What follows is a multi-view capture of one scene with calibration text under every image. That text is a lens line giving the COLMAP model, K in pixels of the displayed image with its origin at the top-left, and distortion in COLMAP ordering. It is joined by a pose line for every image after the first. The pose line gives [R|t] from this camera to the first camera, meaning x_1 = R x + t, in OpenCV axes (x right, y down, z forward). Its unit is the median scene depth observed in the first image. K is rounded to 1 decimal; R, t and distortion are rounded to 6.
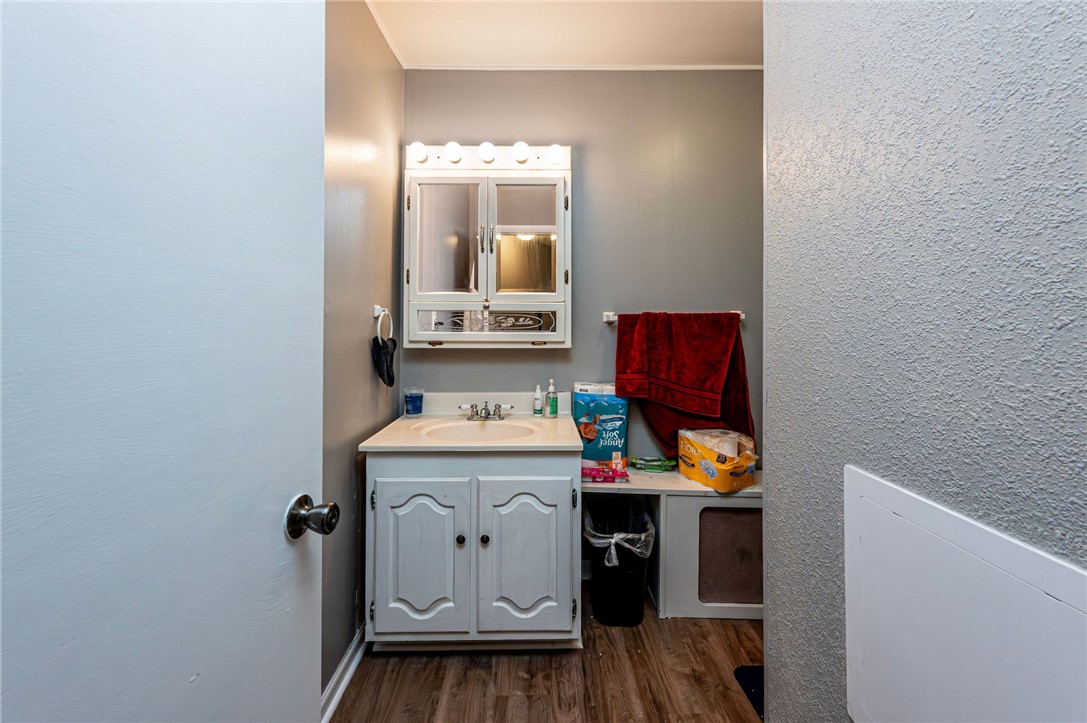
lens RADIAL K [[437.1, 0, 540.1], [0, 437.1, 355.2], [0, 0, 1]] dist [-0.000020, 0.000108]
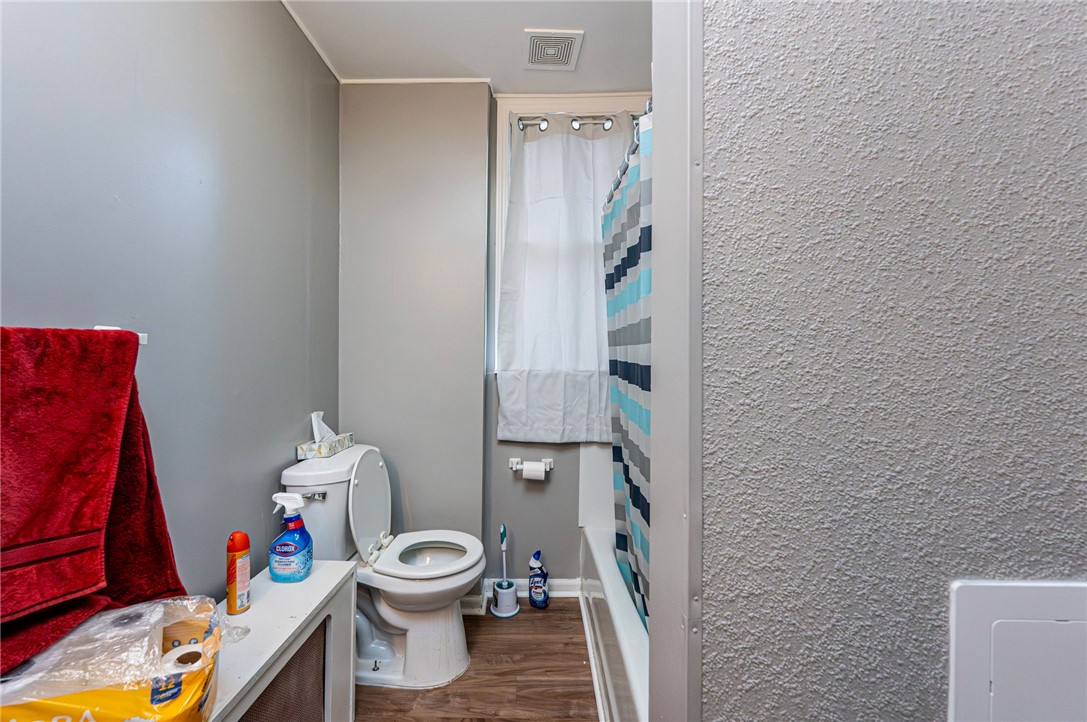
lens RADIAL K [[437.1, 0, 540.1], [0, 437.1, 354.7], [0, 0, 1]] dist [-0.000020, 0.000108]
pose [[0.023059, -0.010228, 0.999682, 0.049345], [0.070065, 0.997505, 0.008590, -0.113388], [-0.997276, 0.069845, 0.023718, 1.383143]]
